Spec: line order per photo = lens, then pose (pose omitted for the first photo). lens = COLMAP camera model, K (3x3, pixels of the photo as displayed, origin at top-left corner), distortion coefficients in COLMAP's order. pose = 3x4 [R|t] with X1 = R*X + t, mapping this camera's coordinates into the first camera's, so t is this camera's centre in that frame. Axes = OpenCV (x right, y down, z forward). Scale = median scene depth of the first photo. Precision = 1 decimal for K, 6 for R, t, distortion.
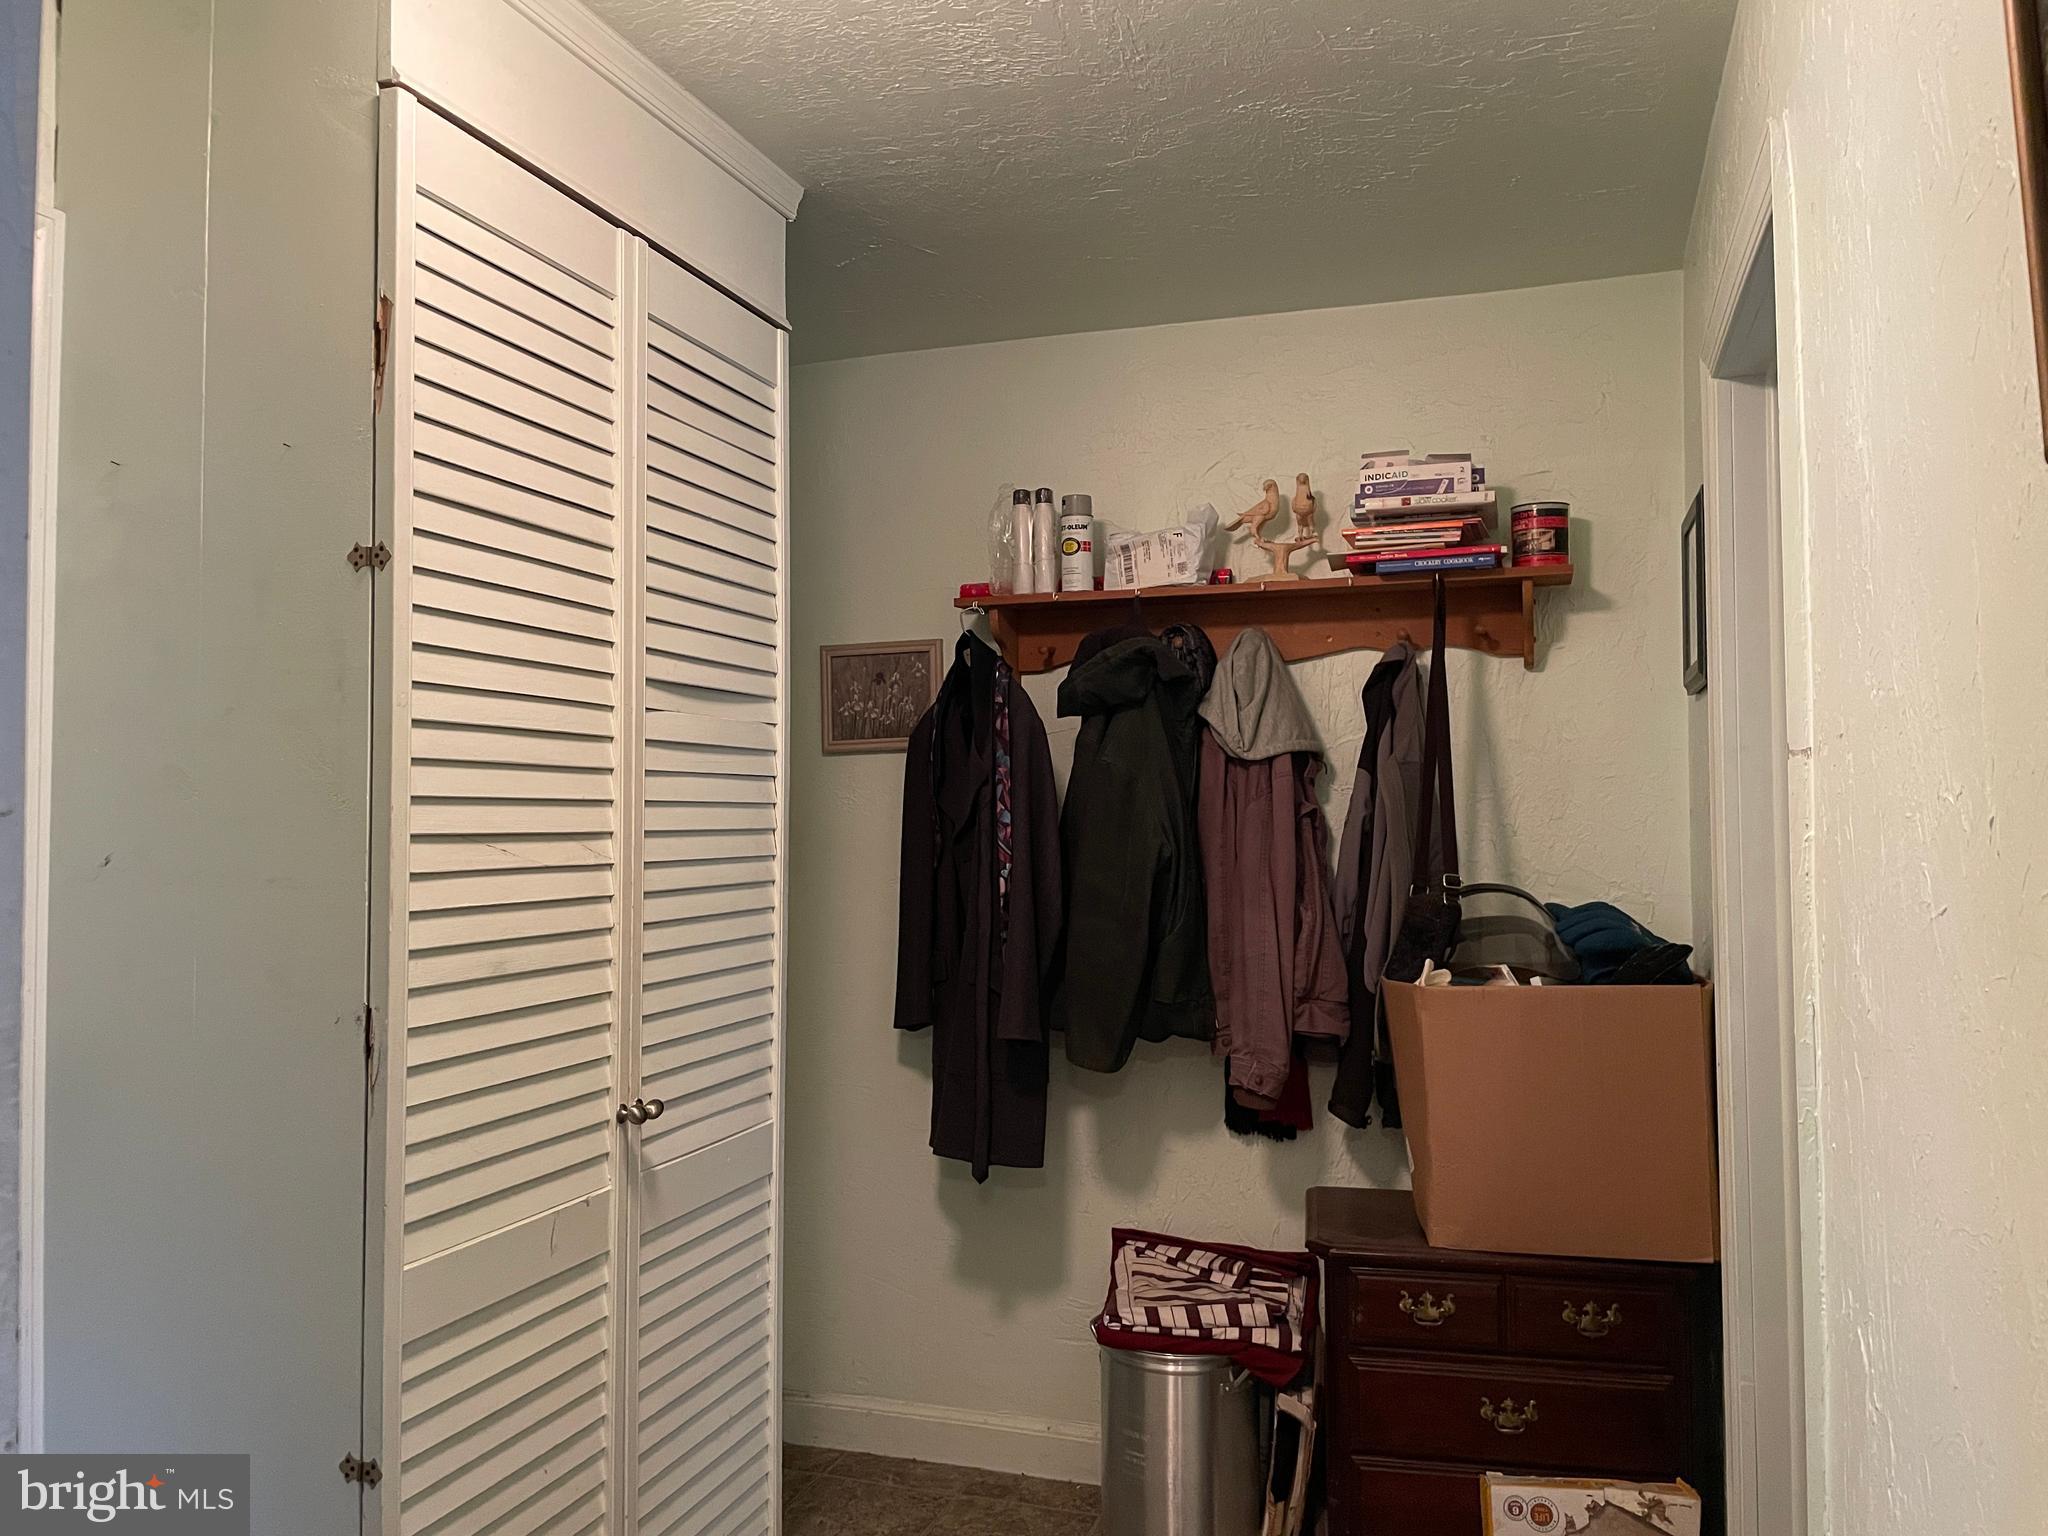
lens RADIAL K [[1571.8, 0, 1018.9], [0, 1571.8, 766.8], [0, 0, 1]] dist [0.069890, -0.054100]
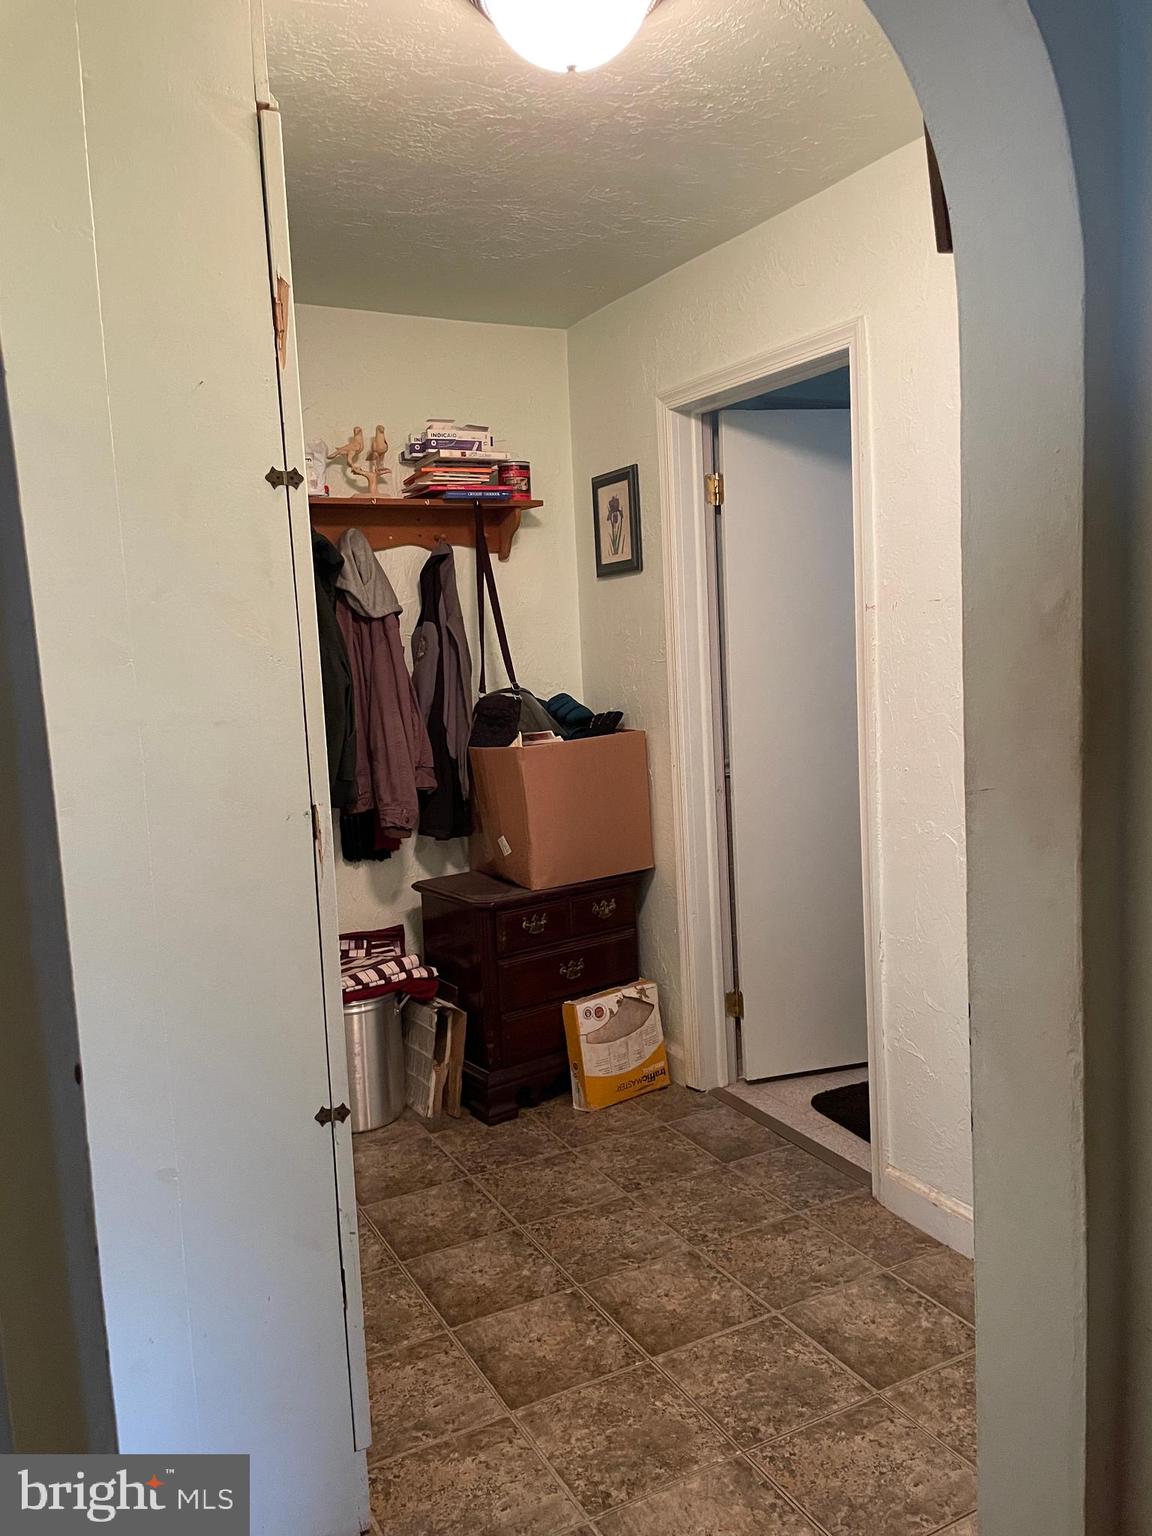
lens RADIAL K [[1178.8, 0, 580.8], [0, 1178.8, 764.2], [0, 0, 1]] dist [0.069890, -0.054100]
pose [[0.688872, -0.109770, 0.716524, -0.571093], [0.021108, 0.991086, 0.131539, -0.010465], [-0.724576, -0.075489, 0.685048, 0.060061]]
